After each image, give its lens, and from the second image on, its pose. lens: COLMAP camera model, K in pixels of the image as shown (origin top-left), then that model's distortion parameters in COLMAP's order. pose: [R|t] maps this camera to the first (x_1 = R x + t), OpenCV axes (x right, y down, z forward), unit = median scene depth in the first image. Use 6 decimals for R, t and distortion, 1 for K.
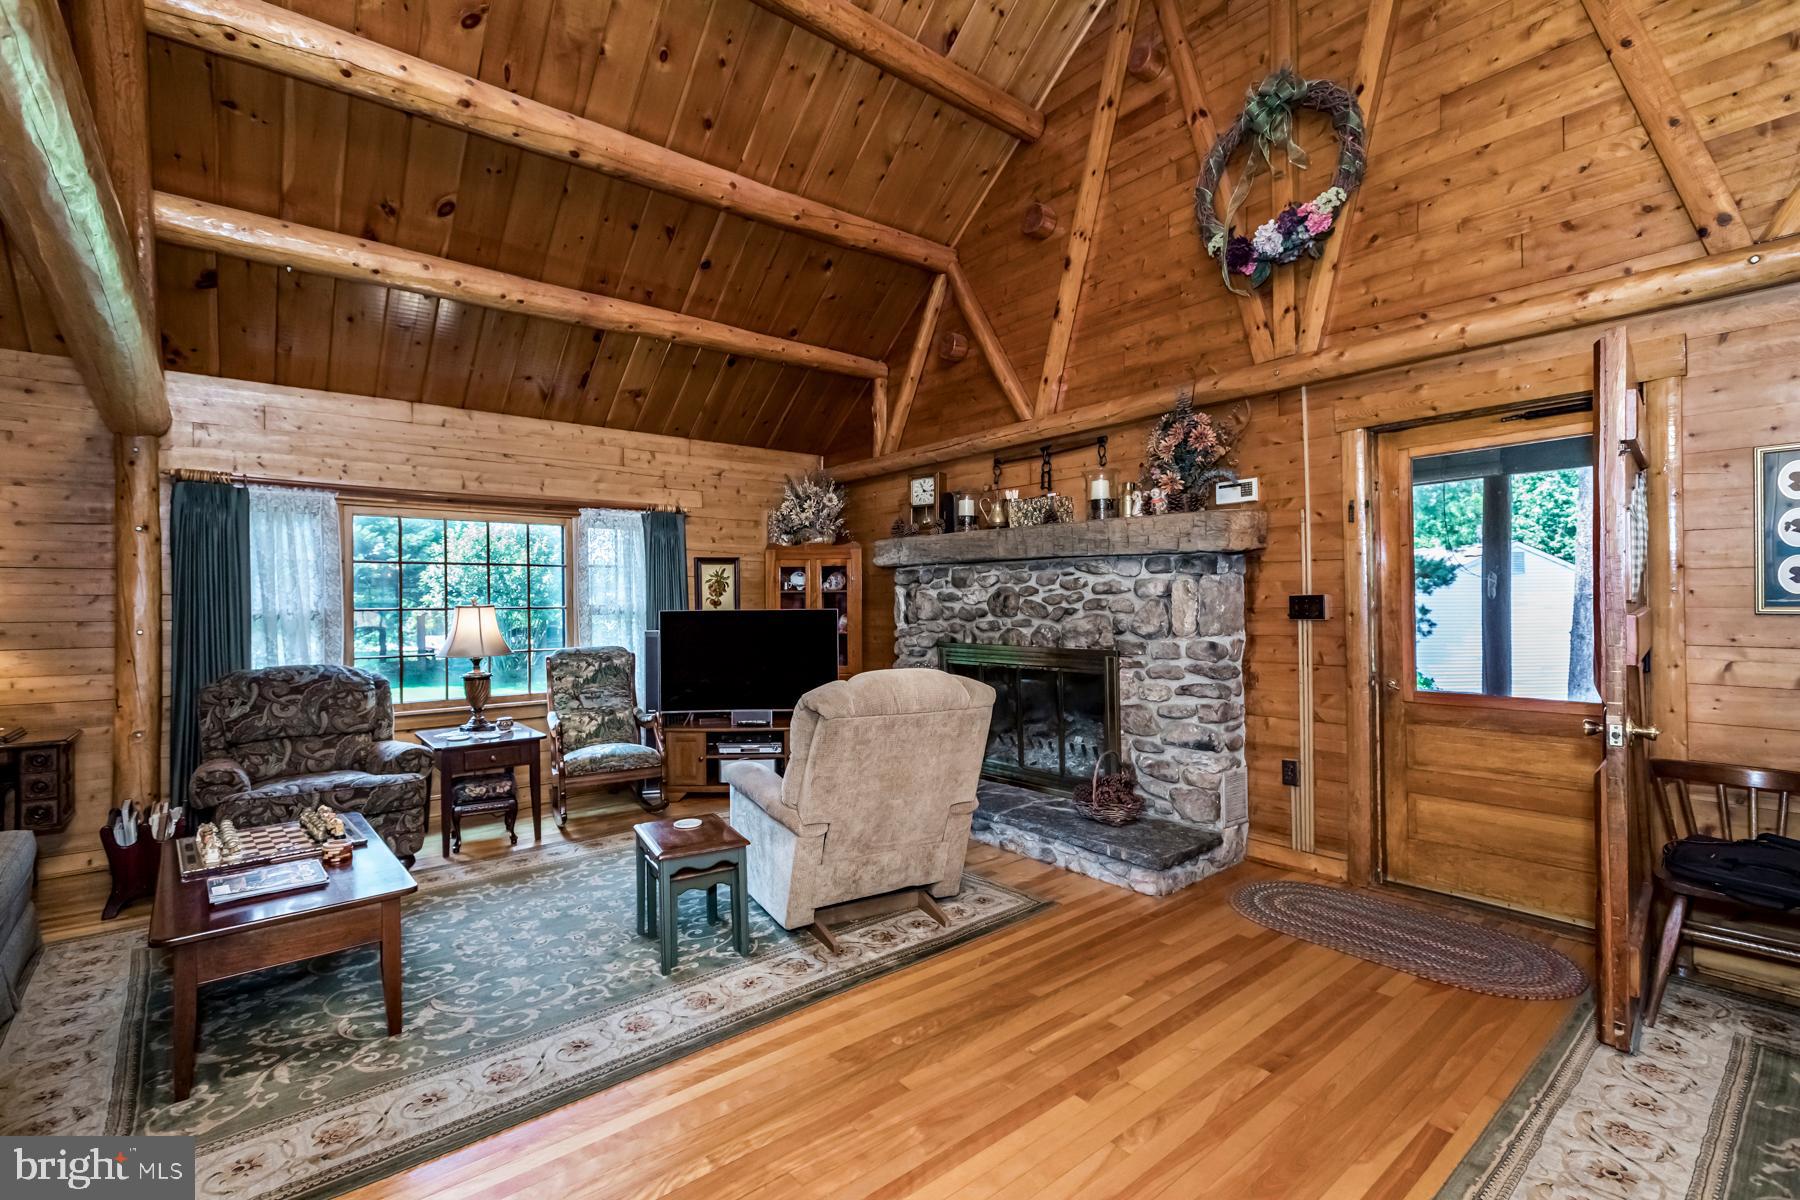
lens RADIAL K [[819.2, 0, 909.0], [0, 819.2, 599.9], [0, 0, 1]] dist [0.006436, -0.003139]
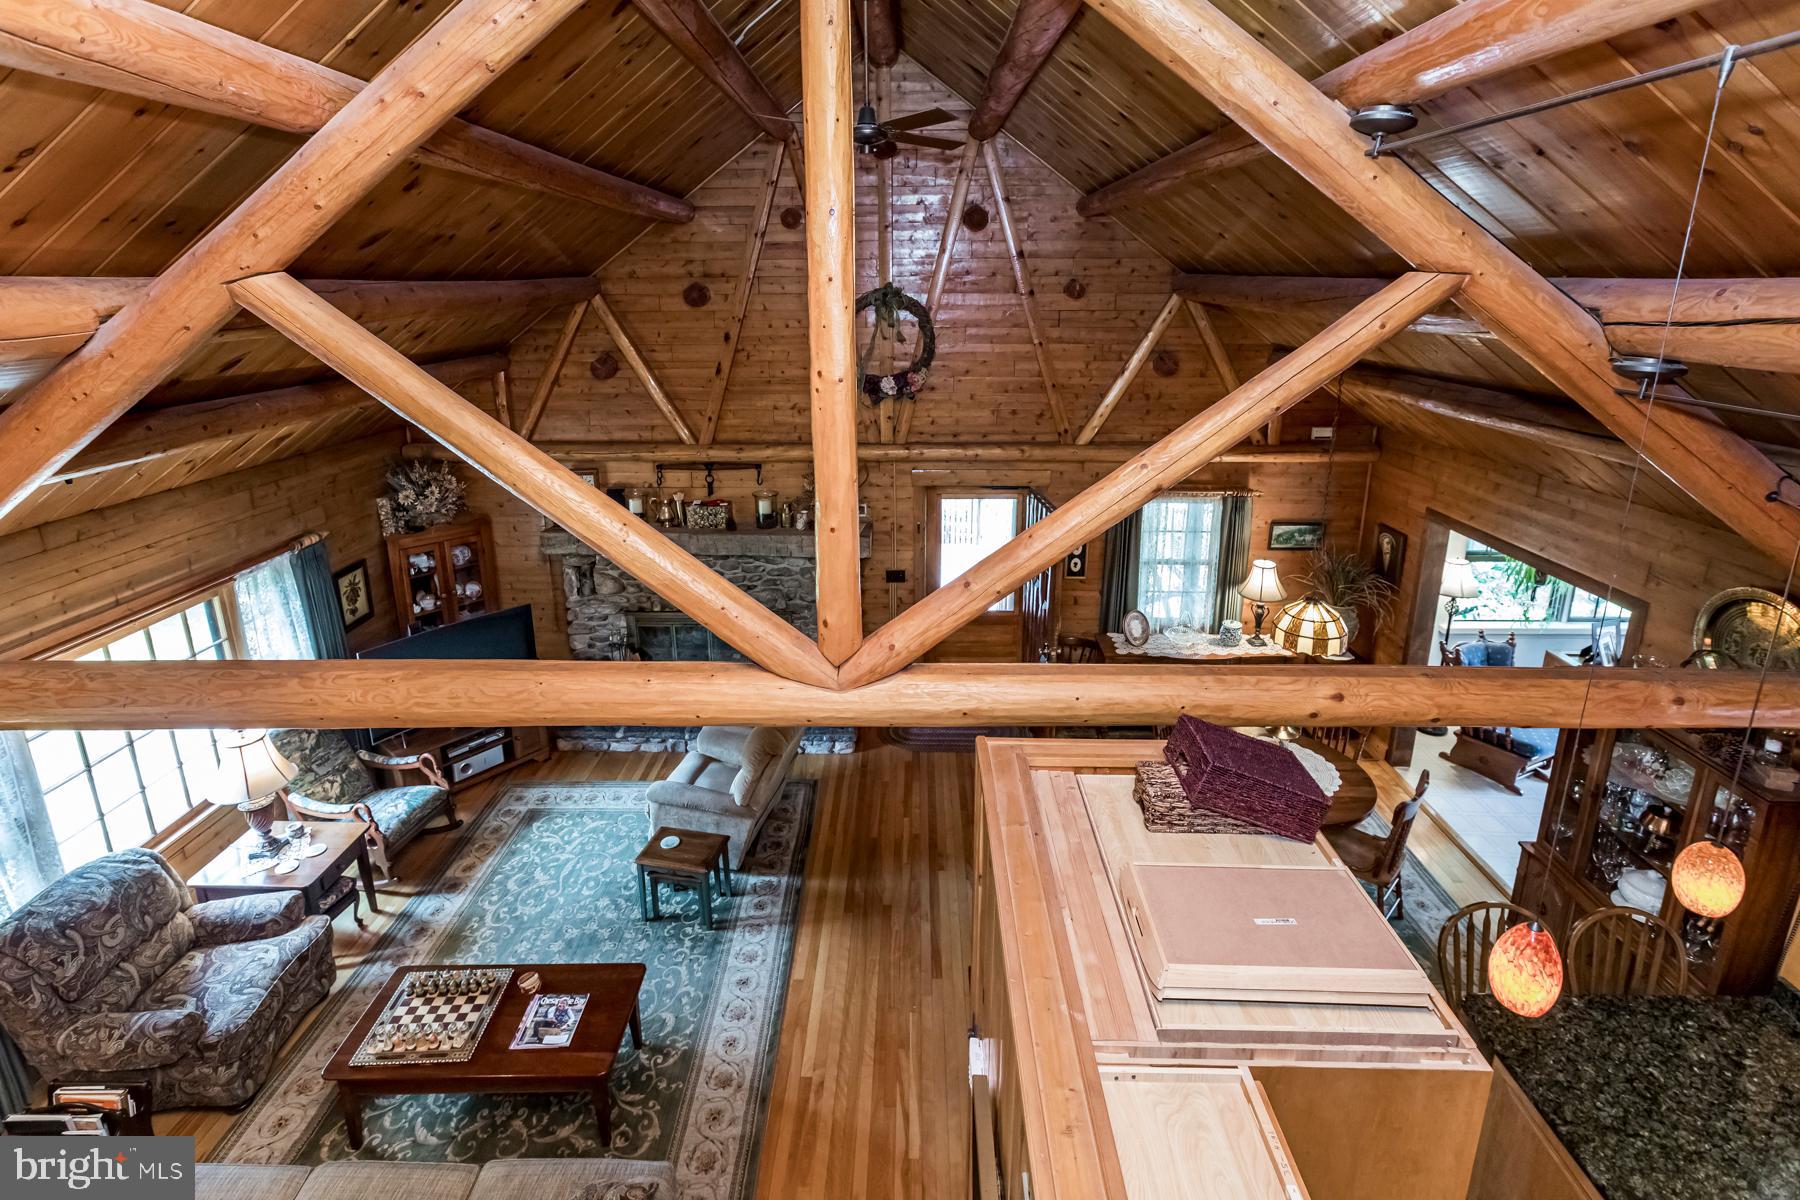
lens RADIAL K [[819.2, 0, 923.9], [0, 819.2, 511.3], [0, 0, 1]] dist [0.006436, -0.003139]
pose [[0.648447, -0.178761, 0.739974, -0.744001], [-0.010230, 0.969904, 0.243271, -0.533438], [-0.761191, -0.165318, 0.627103, -0.164957]]
